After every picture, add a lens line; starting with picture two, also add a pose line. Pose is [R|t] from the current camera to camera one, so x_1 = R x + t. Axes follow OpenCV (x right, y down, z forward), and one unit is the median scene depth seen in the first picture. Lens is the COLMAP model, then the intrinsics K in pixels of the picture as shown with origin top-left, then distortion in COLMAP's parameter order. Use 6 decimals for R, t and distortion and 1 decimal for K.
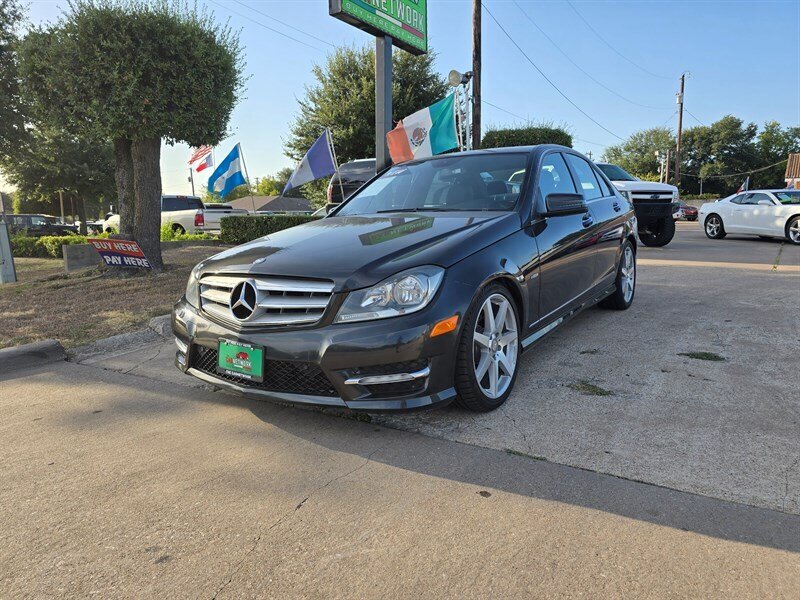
lens RADIAL K [[545.5, 0, 402.1], [0, 545.5, 306.9], [0, 0, 1]] dist [0.048195, -0.043835]
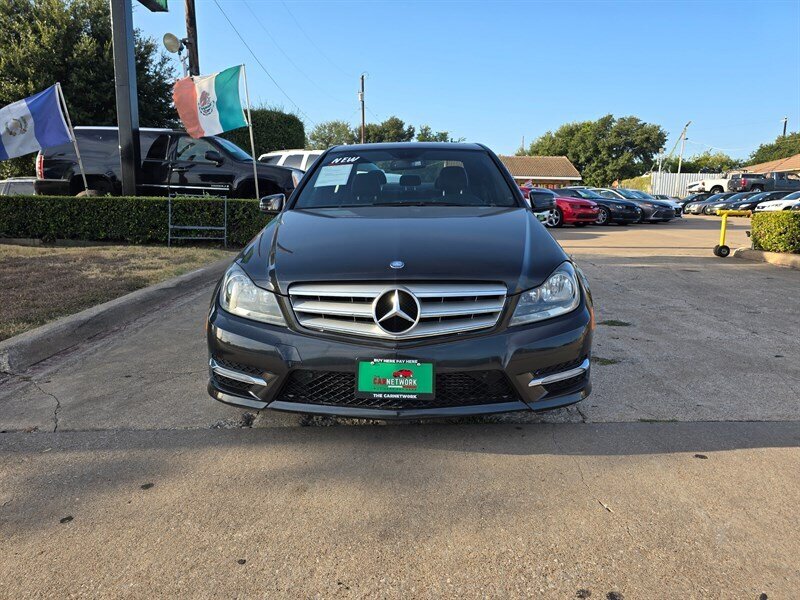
lens RADIAL K [[545.5, 0, 413.4], [0, 545.5, 308.2], [0, 0, 1]] dist [0.048195, -0.043835]
pose [[0.836241, -0.084652, 0.541788, -0.721071], [0.067689, 0.996392, 0.051204, -0.057835], [-0.544168, -0.006146, 0.838954, 0.255035]]
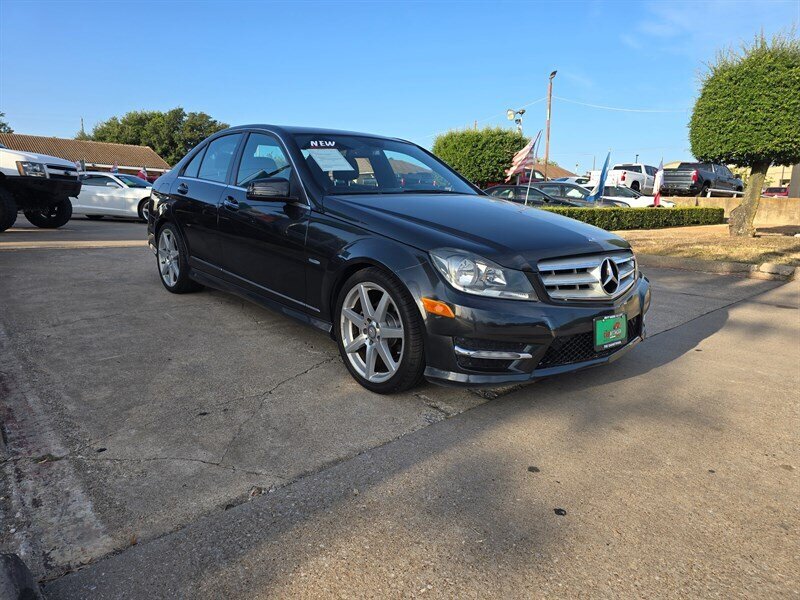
lens RADIAL K [[545.5, 0, 406.9], [0, 545.5, 293.4], [0, 0, 1]] dist [0.048195, -0.043835]
pose [[0.227433, -0.138473, 0.963898, -1.418130], [0.127418, 0.985560, 0.111521, -0.148592], [-0.965422, 0.097454, 0.241793, 1.119915]]
